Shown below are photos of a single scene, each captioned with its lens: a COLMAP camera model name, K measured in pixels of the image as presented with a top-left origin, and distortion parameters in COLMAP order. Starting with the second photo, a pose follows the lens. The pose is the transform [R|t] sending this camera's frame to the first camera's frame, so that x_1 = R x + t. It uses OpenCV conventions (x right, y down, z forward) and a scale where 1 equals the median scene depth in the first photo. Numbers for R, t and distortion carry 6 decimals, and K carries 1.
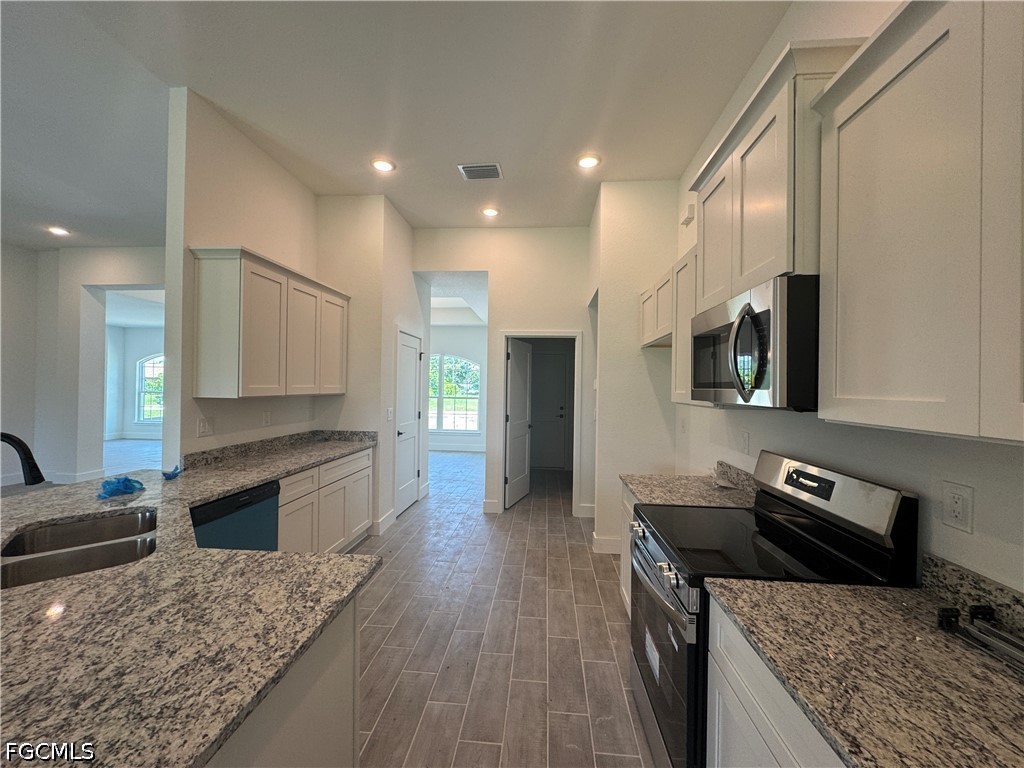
lens RADIAL K [[407.3, 0, 511.3], [0, 407.3, 384.4], [0, 0, 1]] dist [-0.002212, 0.001186]
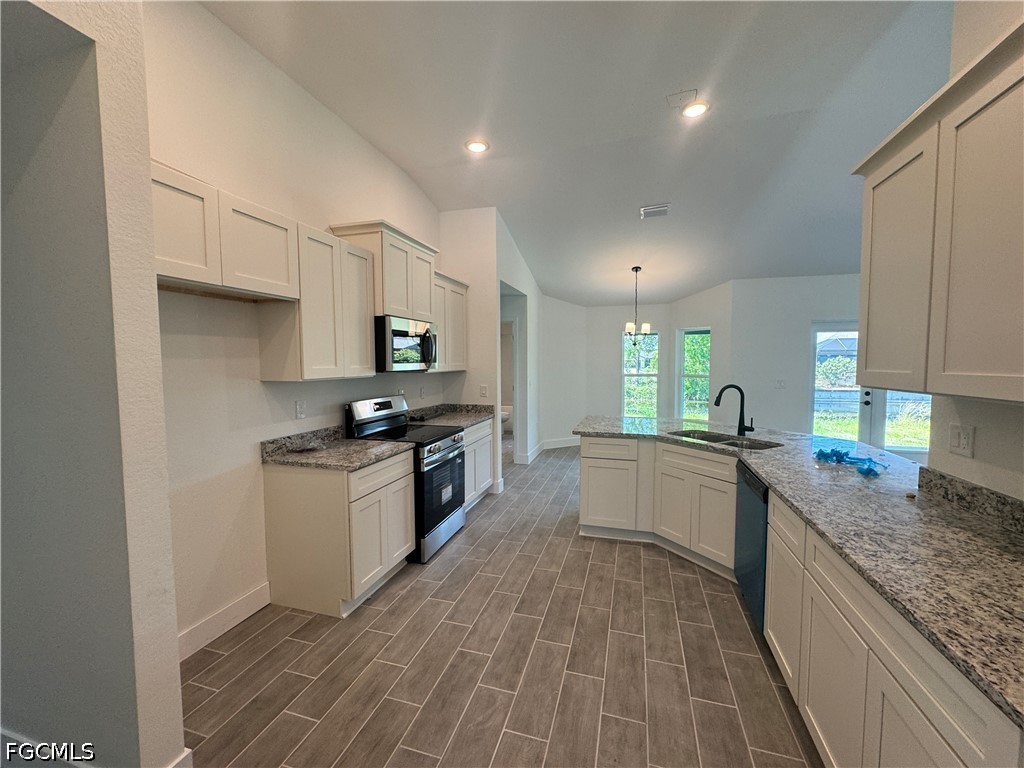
lens RADIAL K [[407.3, 0, 516.7], [0, 407.3, 384.2], [0, 0, 1]] dist [-0.002212, 0.001186]
pose [[-0.980341, -0.024221, 0.195820, -0.174060], [-0.013468, 0.998336, 0.056063, -0.001517], [-0.196853, 0.052324, -0.979036, 1.327531]]
